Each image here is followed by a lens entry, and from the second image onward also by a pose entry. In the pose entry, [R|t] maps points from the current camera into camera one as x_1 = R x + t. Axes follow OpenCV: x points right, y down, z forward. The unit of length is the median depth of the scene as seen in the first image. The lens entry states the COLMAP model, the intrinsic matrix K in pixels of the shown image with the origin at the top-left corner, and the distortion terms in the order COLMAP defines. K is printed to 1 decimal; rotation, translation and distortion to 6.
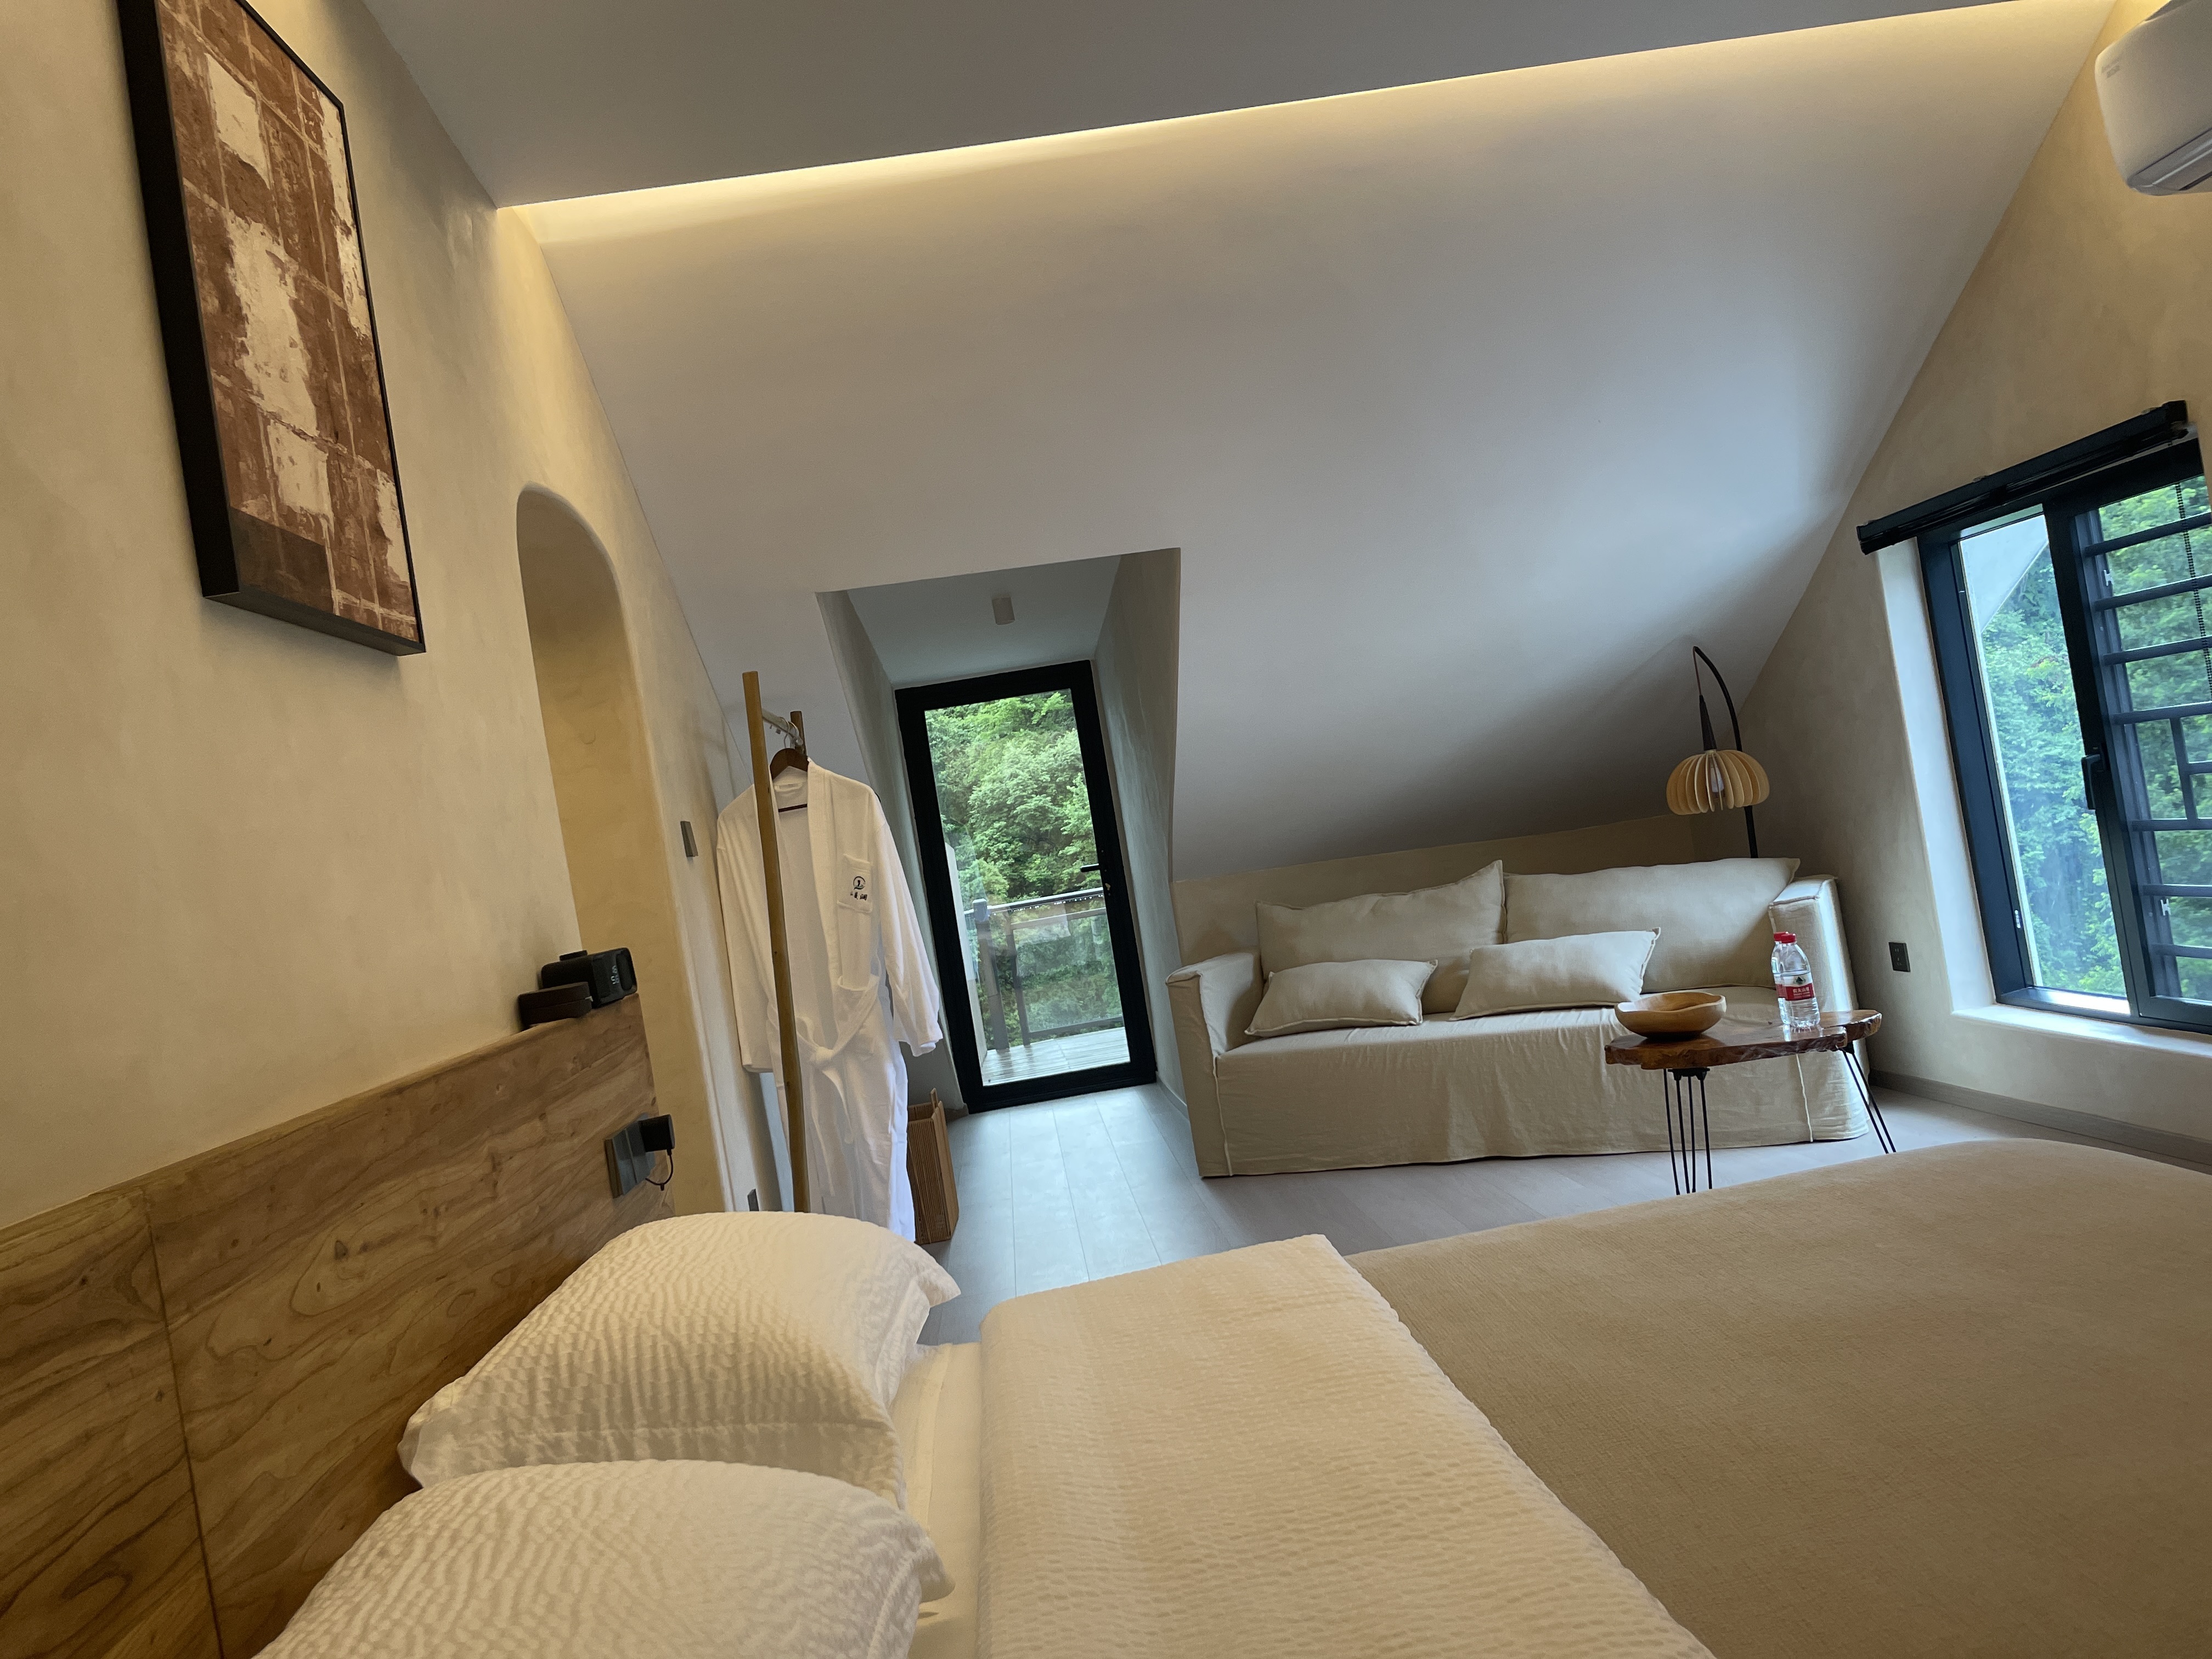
lens RADIAL K [[1660.6, 0, 1101.1], [0, 1660.6, 828.4], [0, 0, 1]] dist [0.069644, -0.099171]
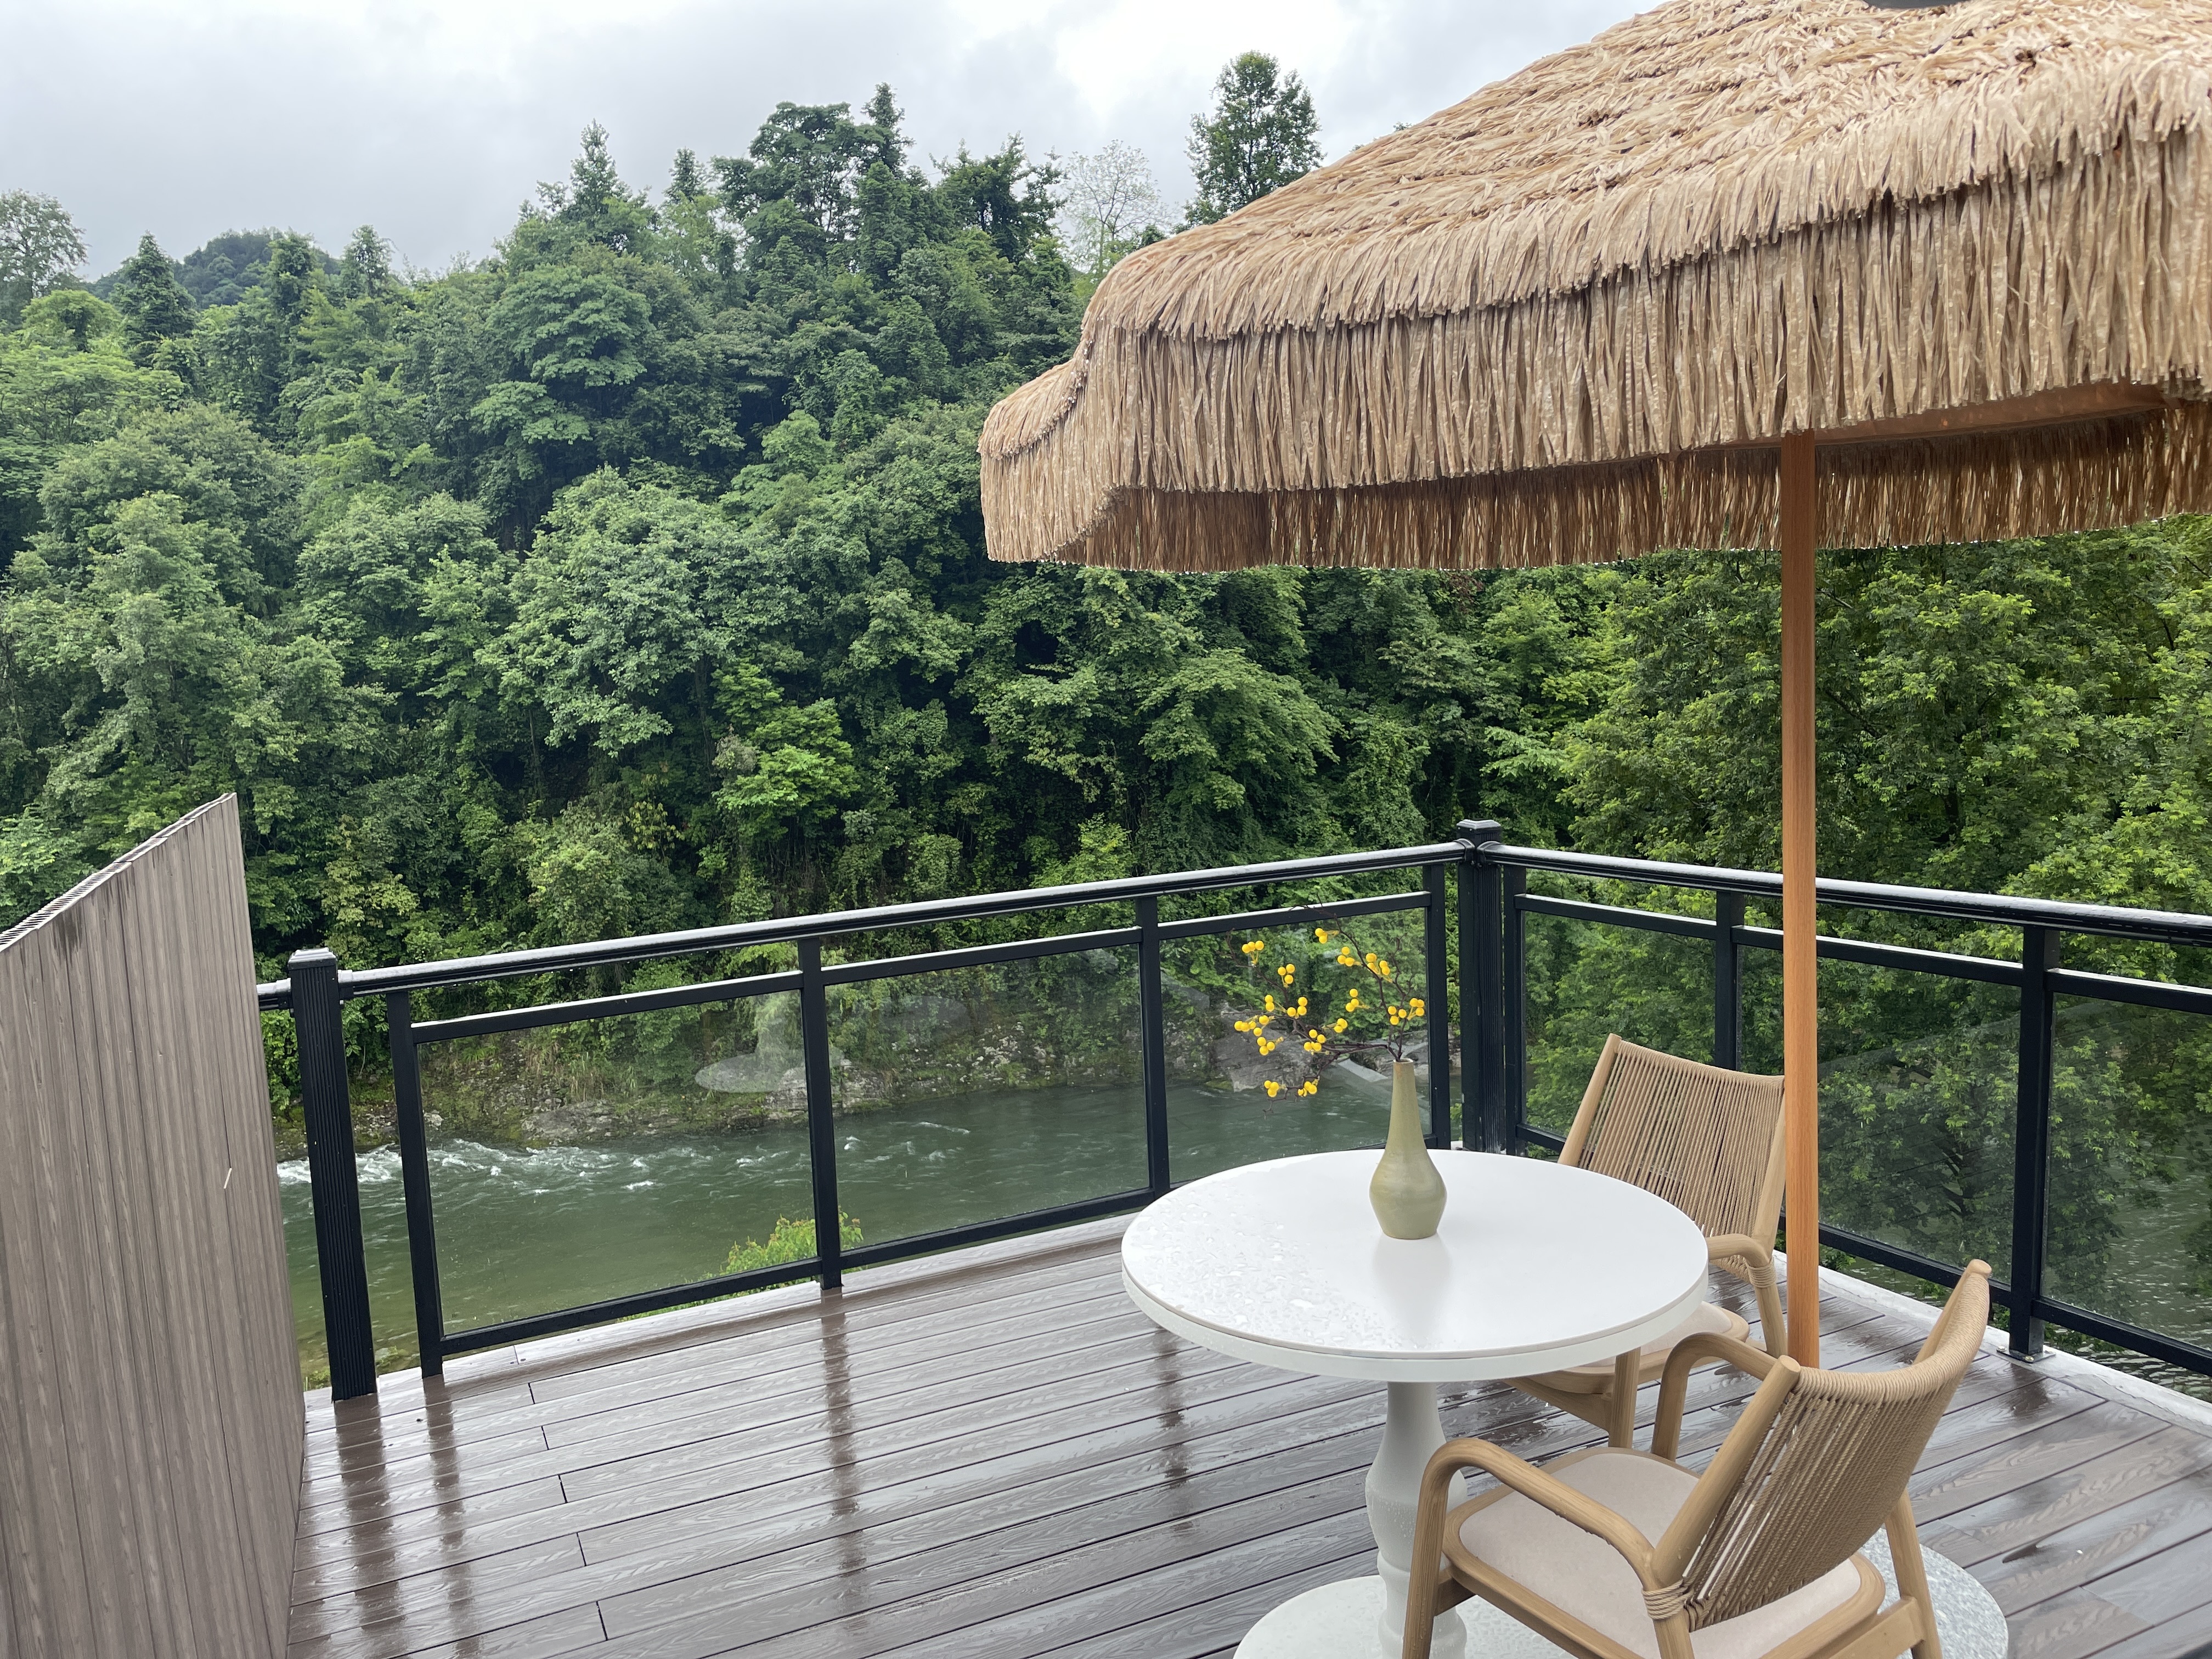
lens RADIAL K [[1660.6, 0, 1099.7], [0, 1660.6, 821.6], [0, 0, 1]] dist [0.069644, -0.099171]
pose [[0.927202, 0.075847, 0.366803, -0.120143], [-0.112665, 0.990407, 0.080000, -0.002403], [-0.357217, -0.115502, 0.926853, 1.447881]]
